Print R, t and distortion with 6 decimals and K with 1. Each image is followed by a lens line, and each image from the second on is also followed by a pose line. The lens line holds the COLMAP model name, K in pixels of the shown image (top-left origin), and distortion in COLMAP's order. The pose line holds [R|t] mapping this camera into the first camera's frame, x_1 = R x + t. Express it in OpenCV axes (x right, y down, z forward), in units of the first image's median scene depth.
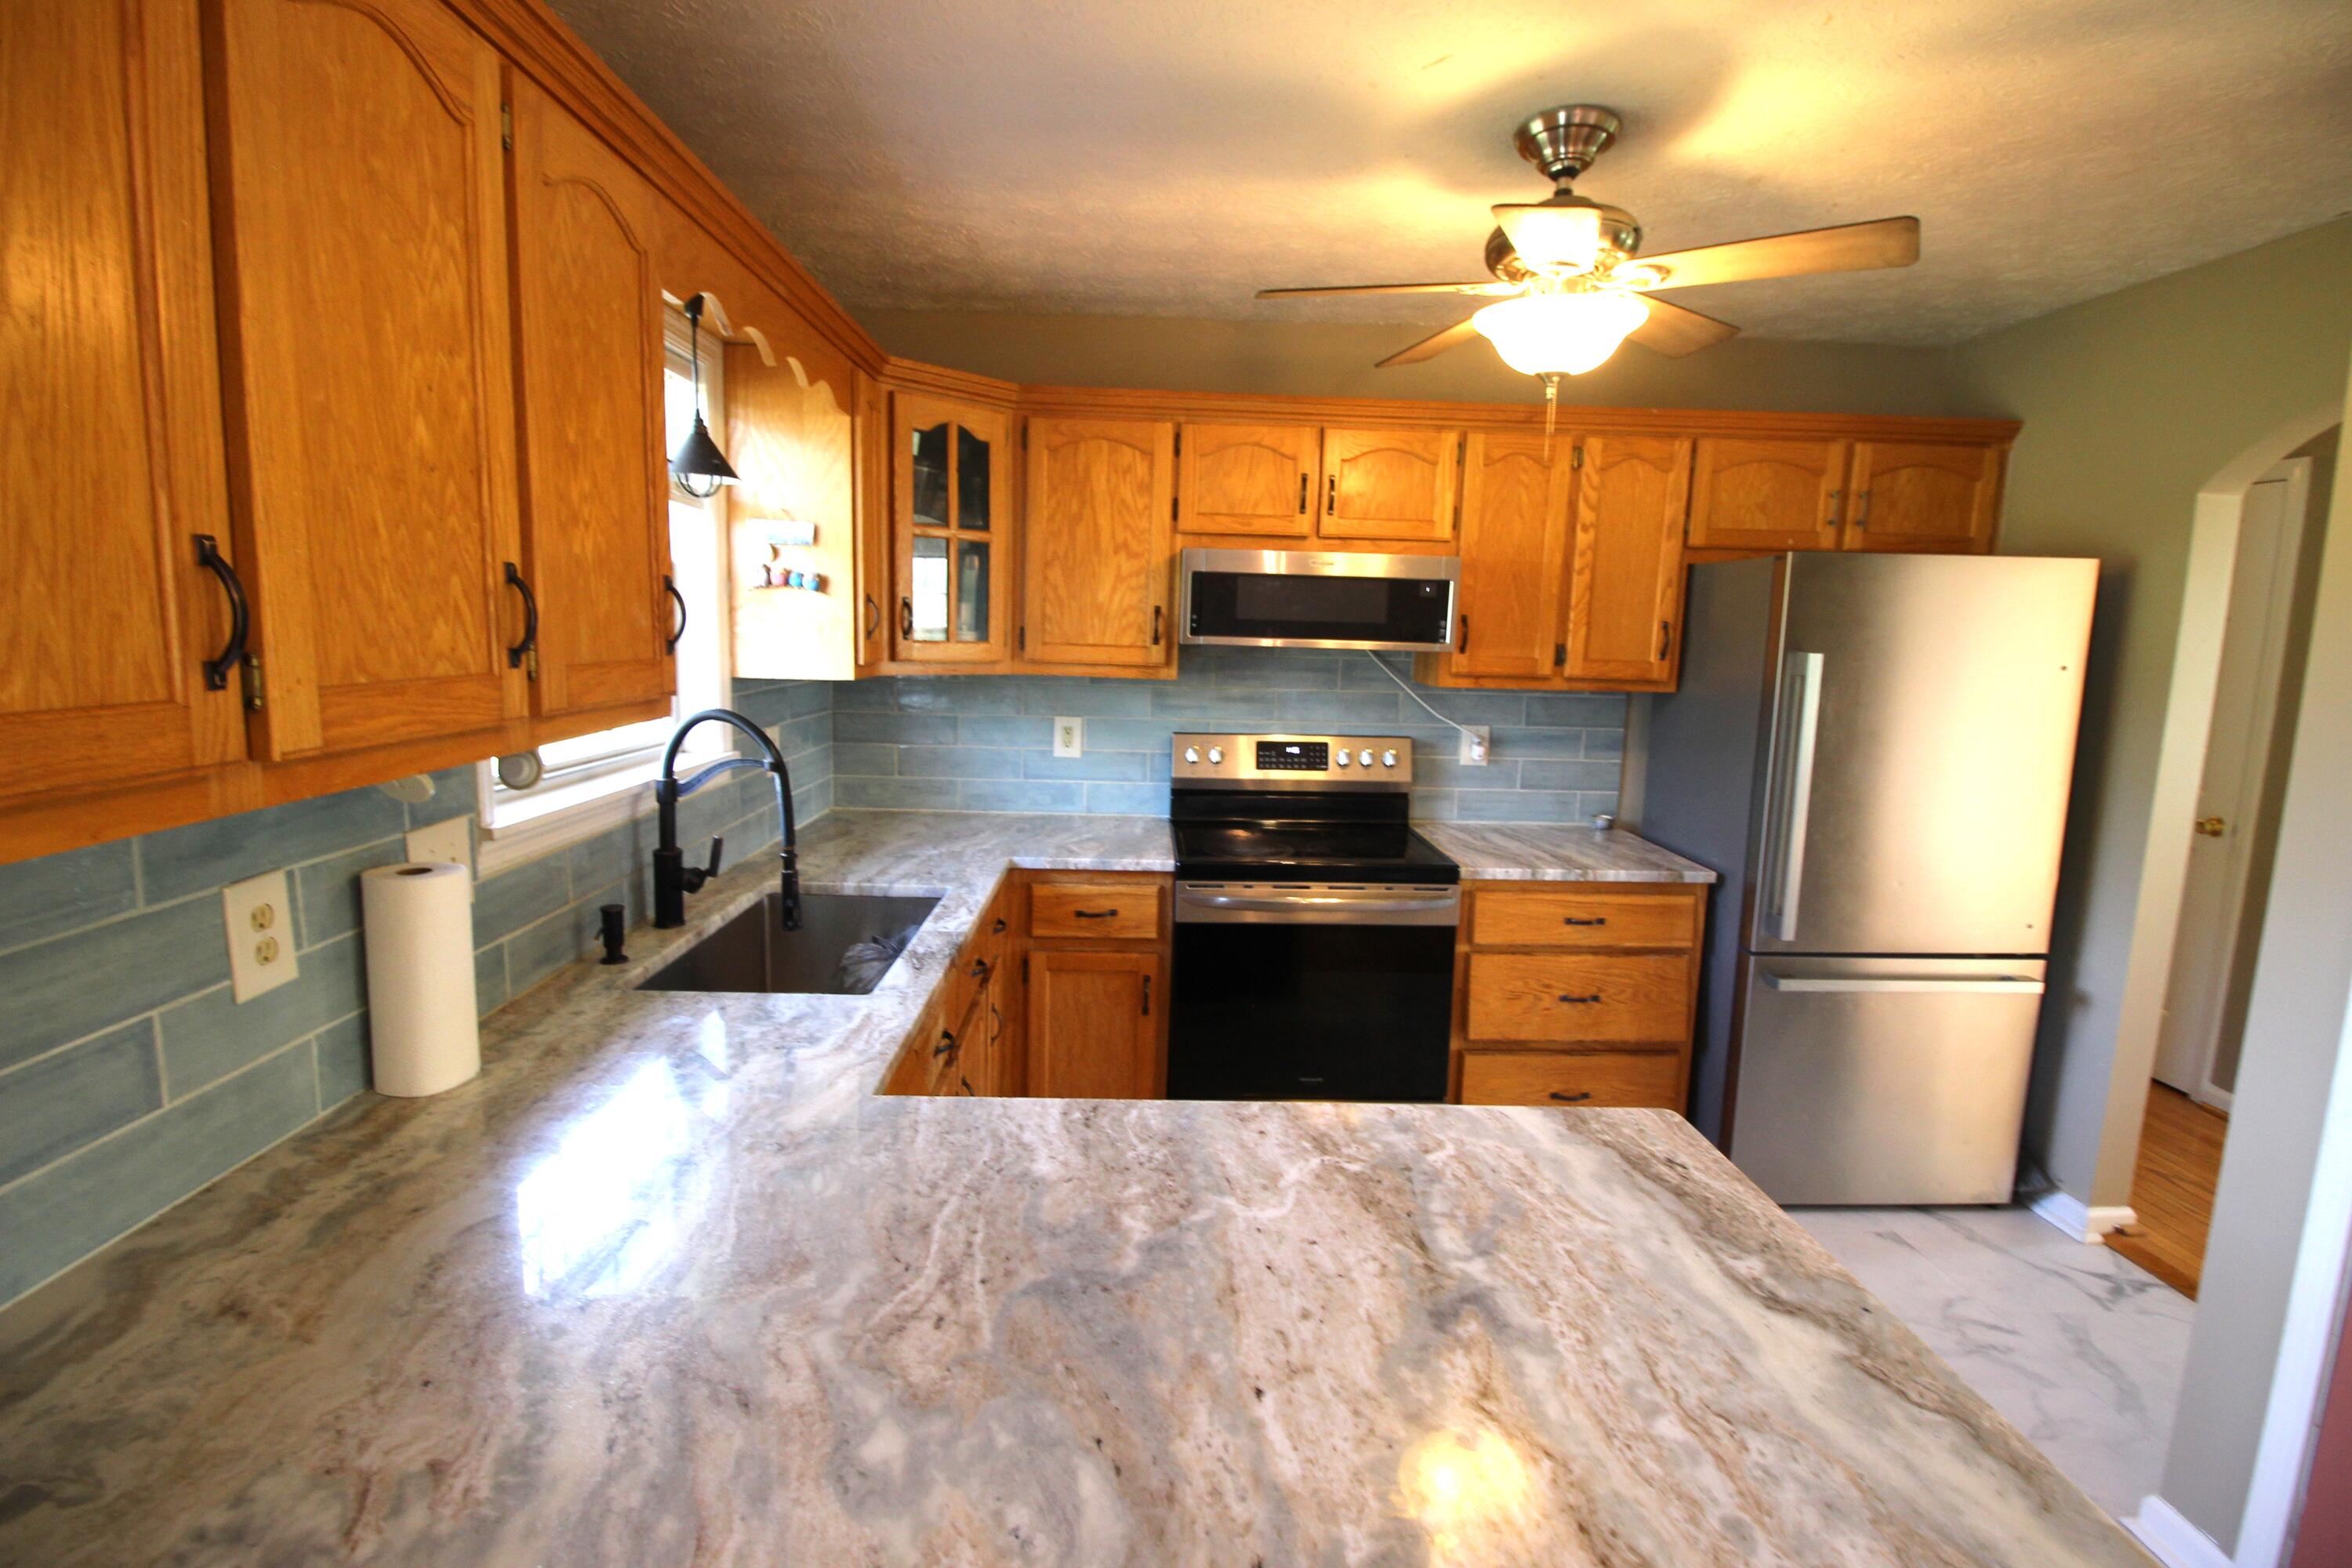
lens RADIAL K [[1087.4, 0, 1178.5], [0, 1087.4, 773.4], [0, 0, 1]] dist [0.001143, -0.014334]
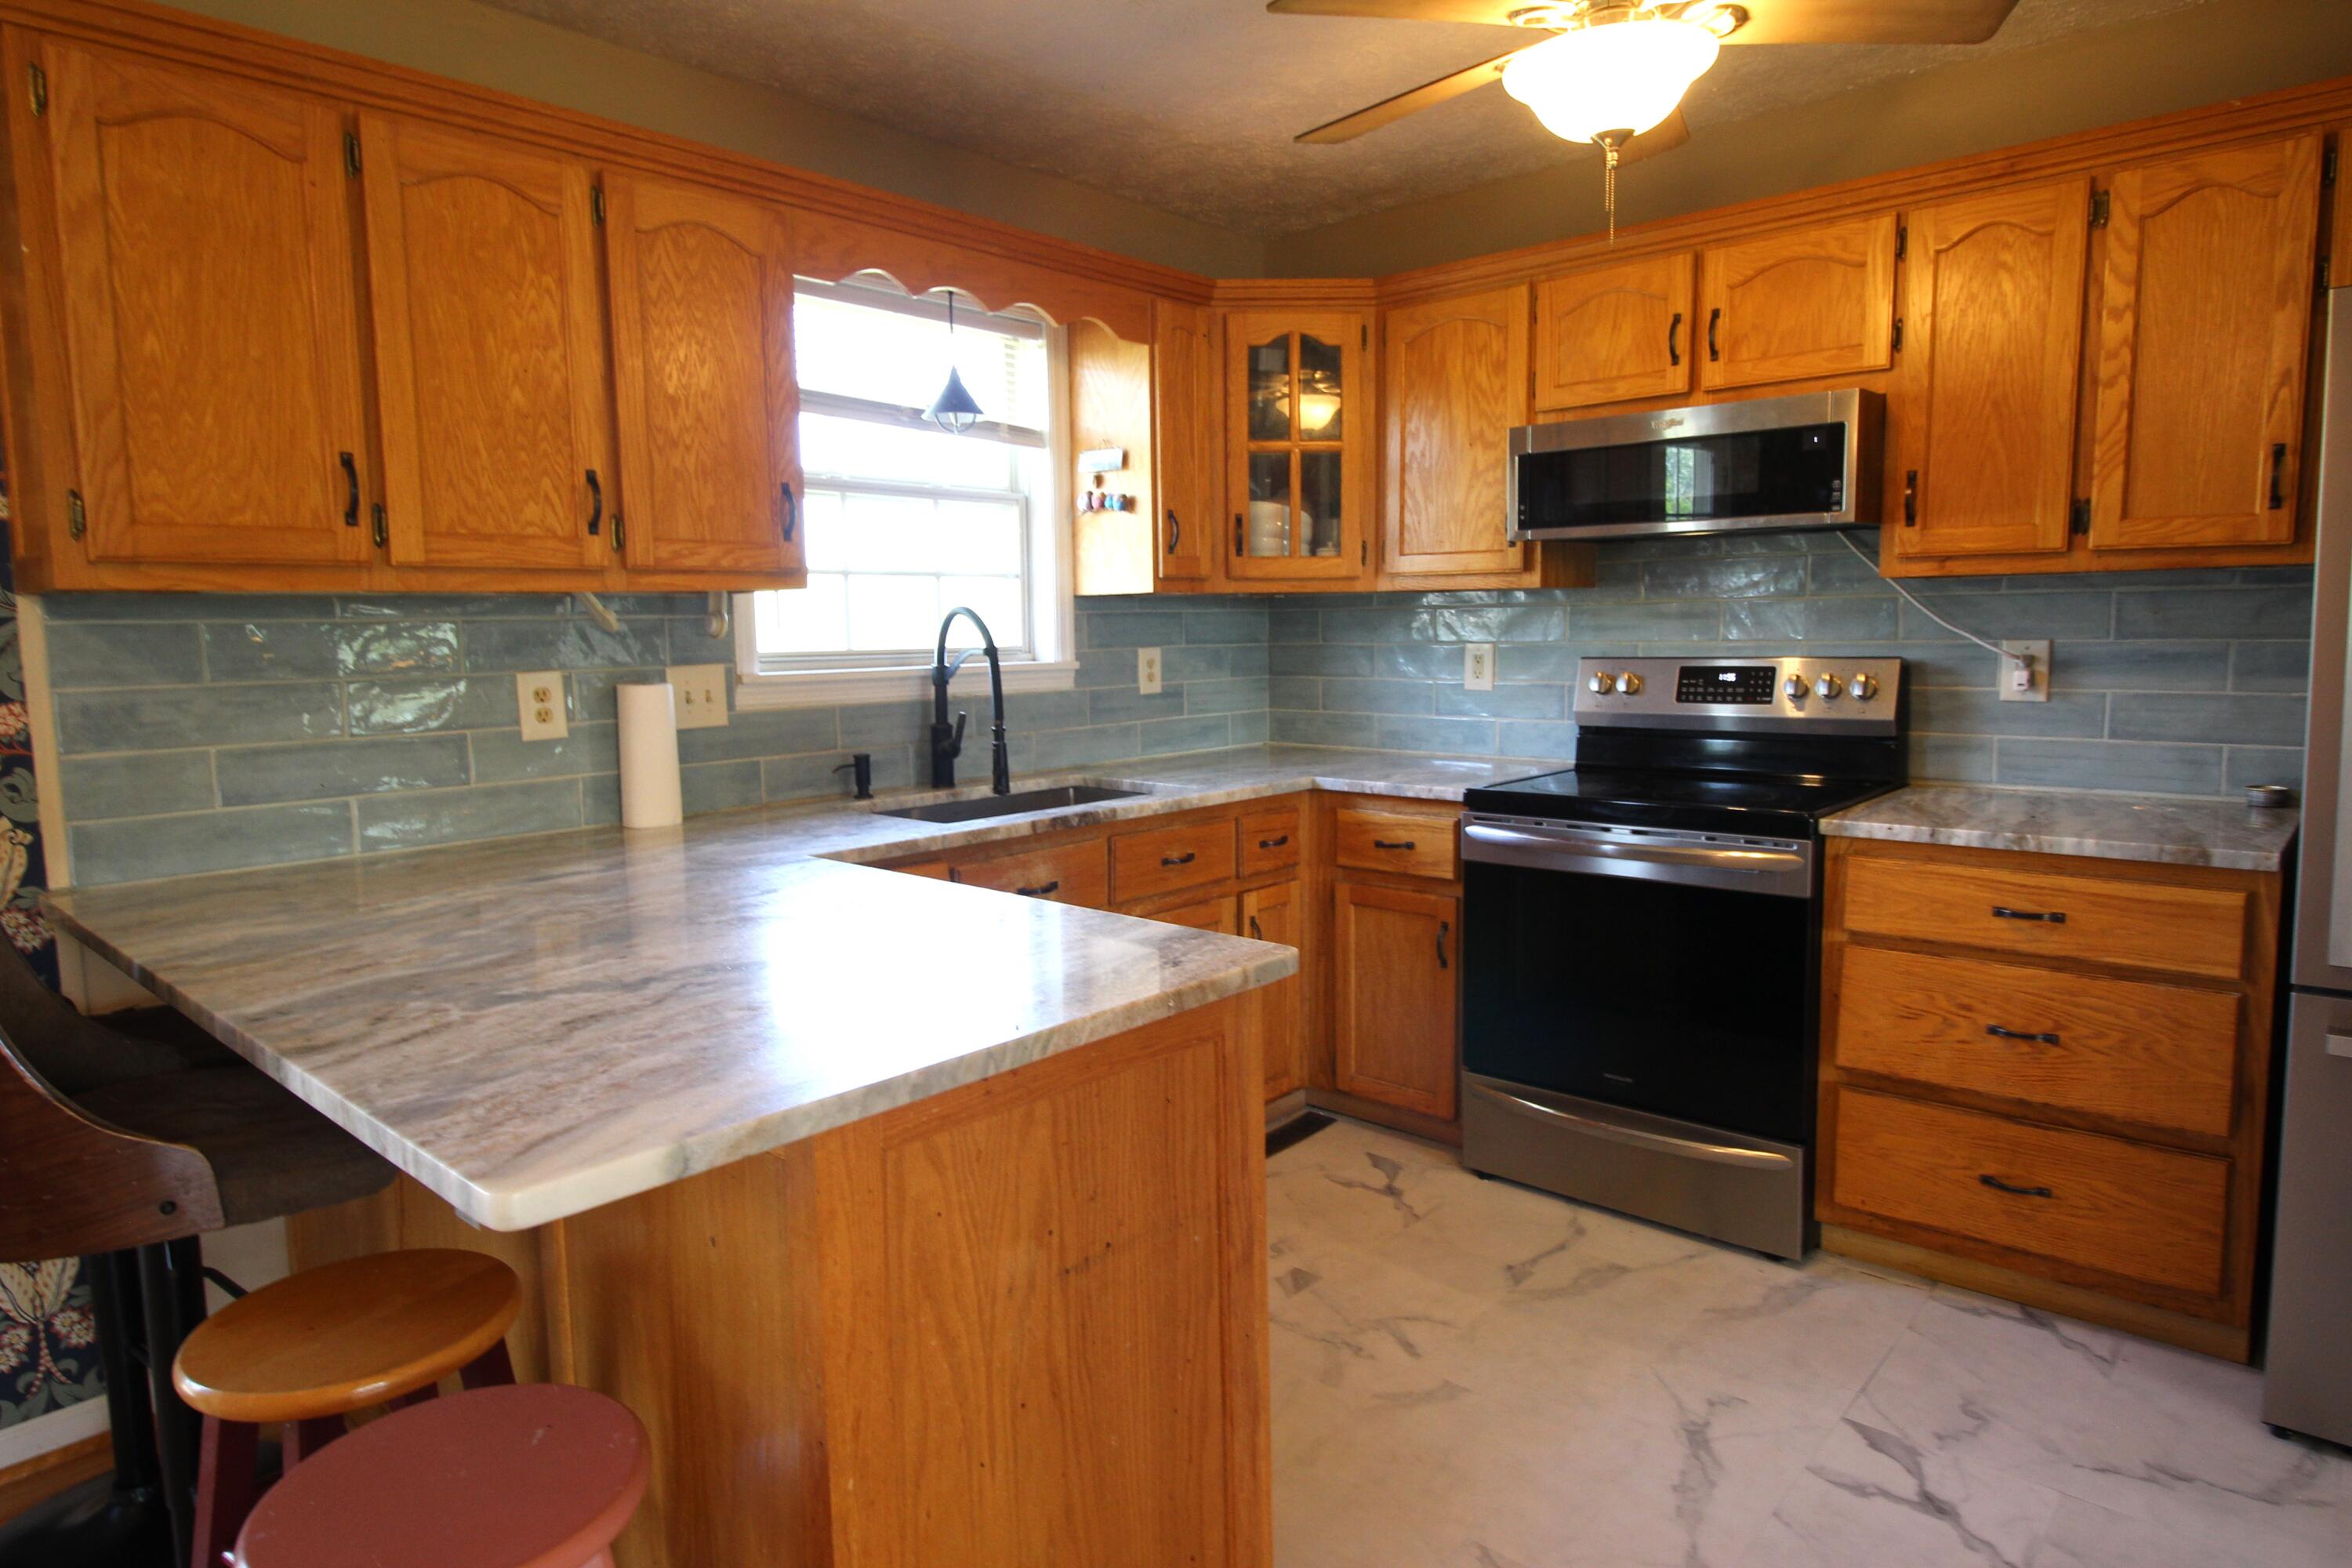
lens RADIAL K [[1371.8, 0, 1177.0], [0, 1371.8, 770.6], [0, 0, 1]] dist [0.007348, -0.013852]
pose [[0.722478, 0.035385, -0.690488, 0.551639], [-0.059028, 0.998200, -0.010609, 0.085834], [0.688870, 0.048423, 0.723266, 0.047925]]
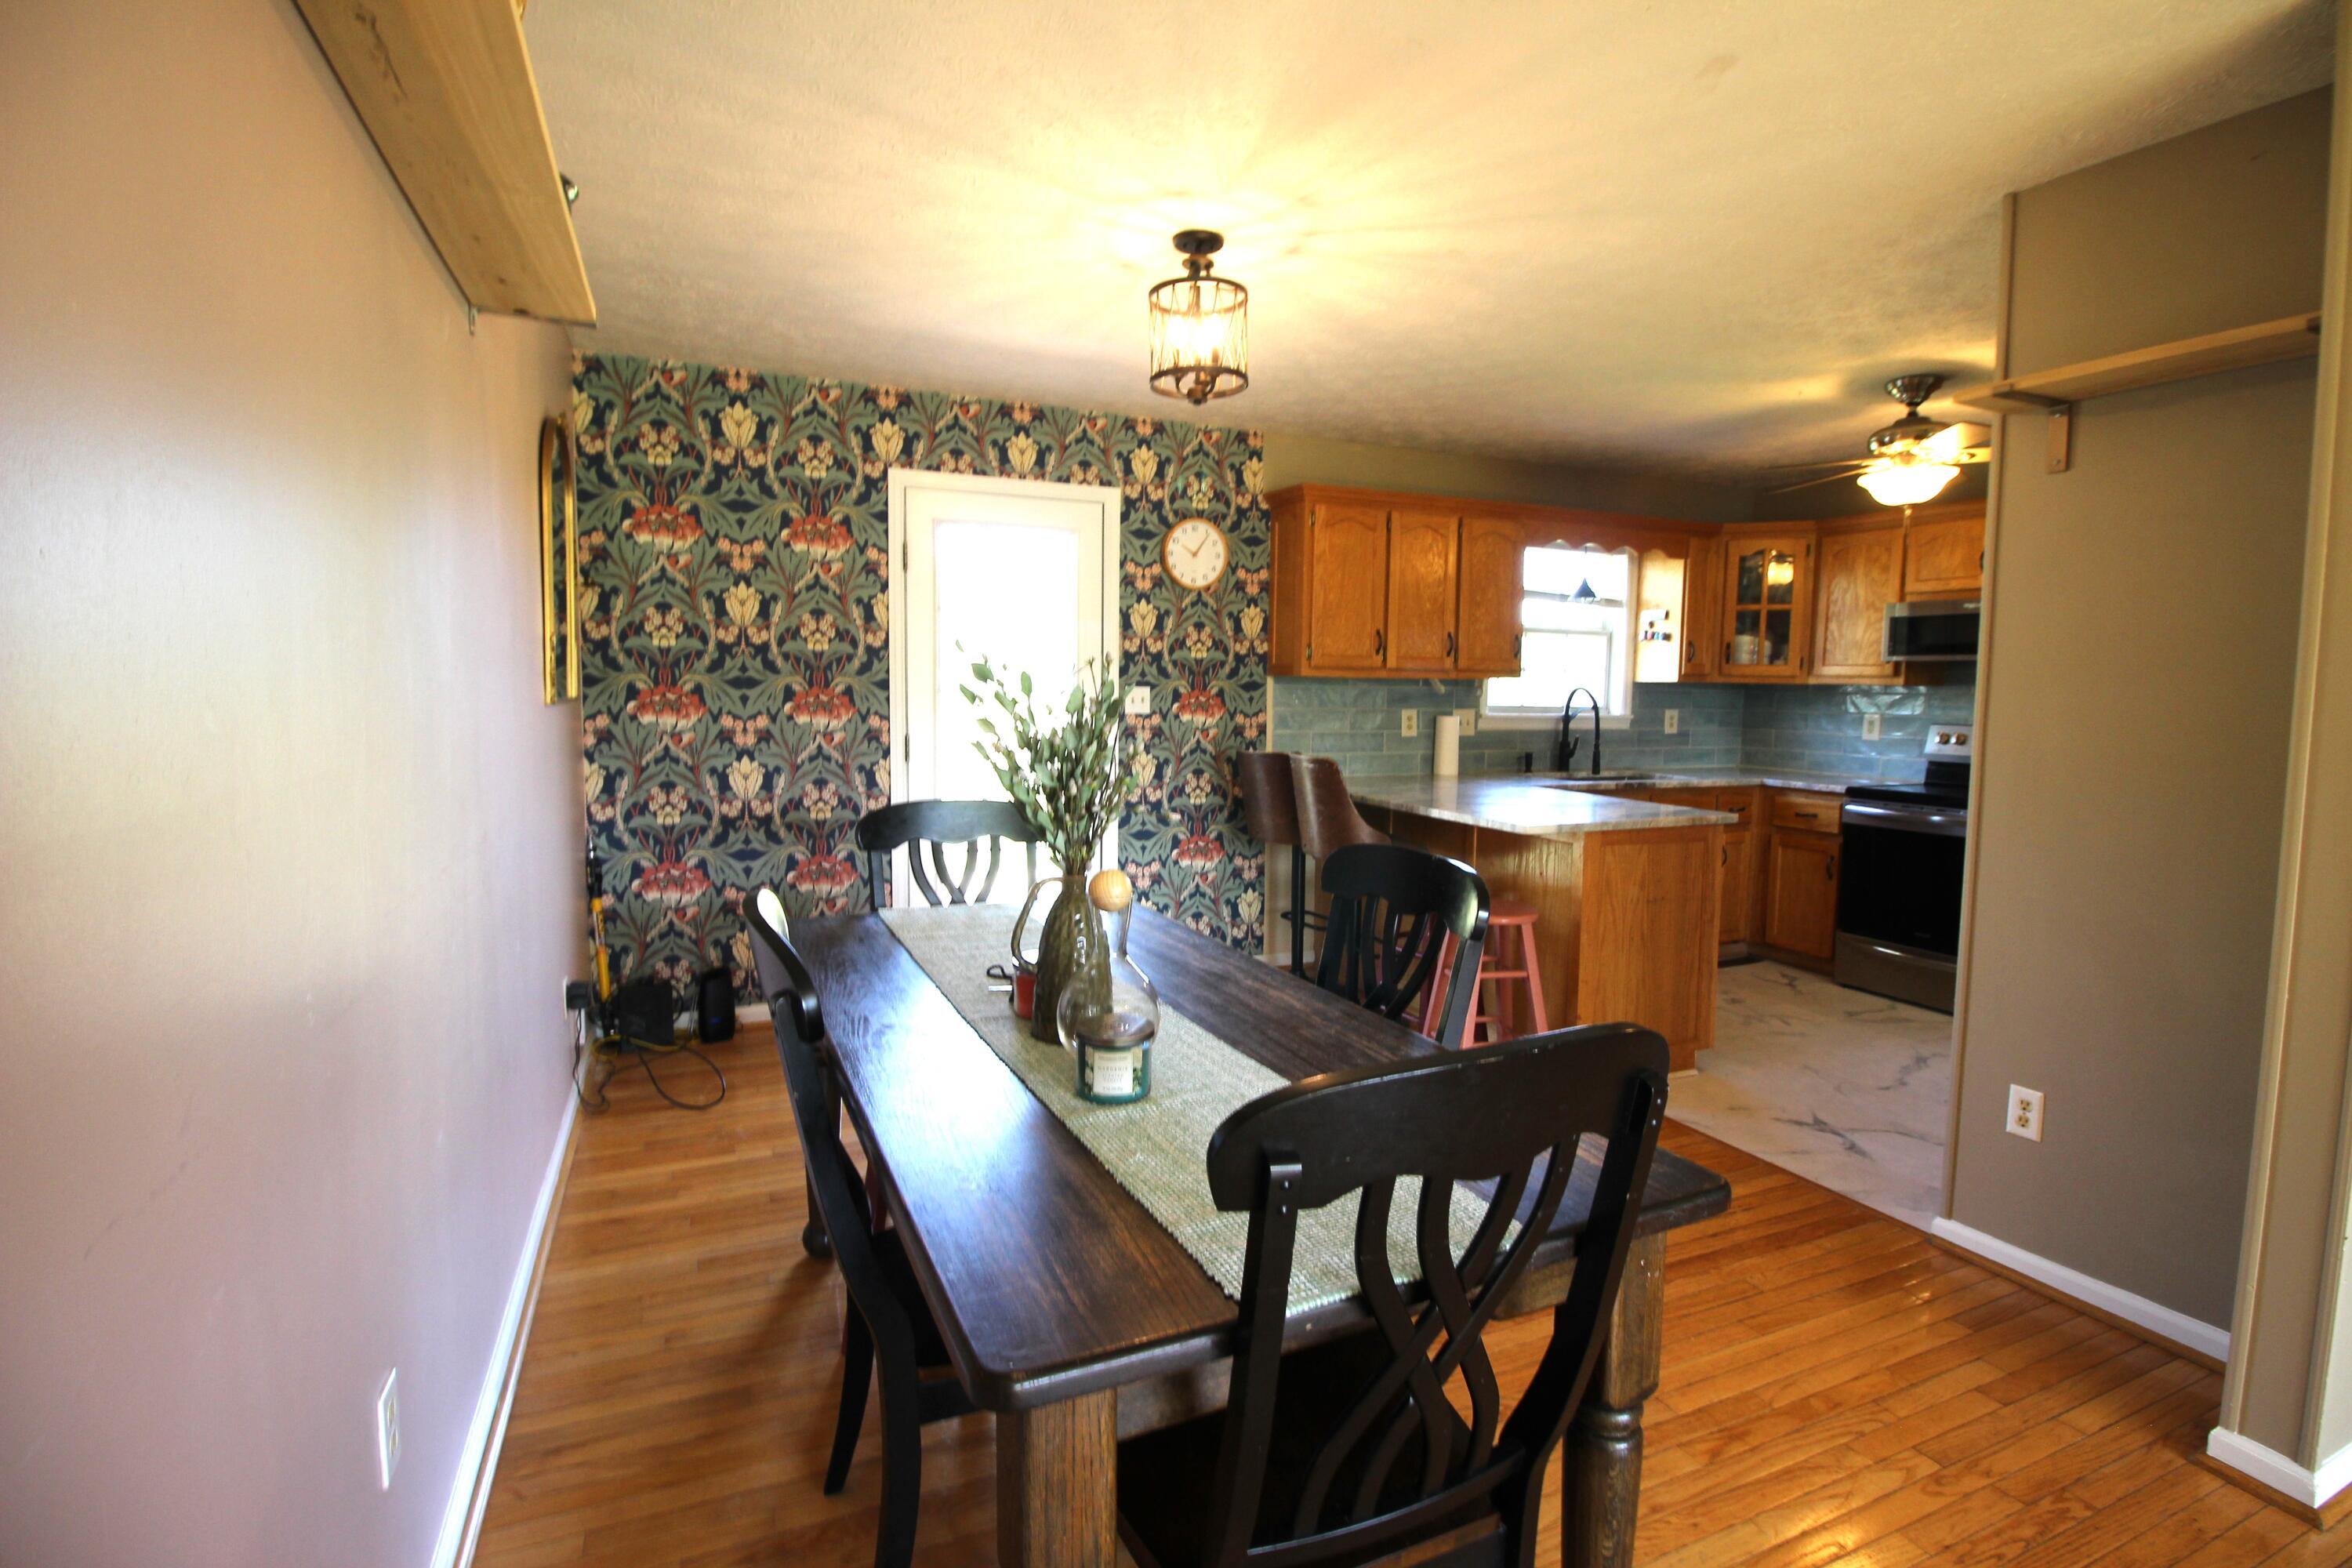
lens RADIAL K [[1087.4, 0, 1178.5], [0, 1087.4, 773.4], [0, 0, 1]] dist [0.001143, -0.014334]
pose [[0.376448, 0.052566, -0.924945, 1.105786], [-0.130078, 0.991498, 0.003407, 0.179122], [0.917260, 0.119033, 0.380085, -0.572546]]
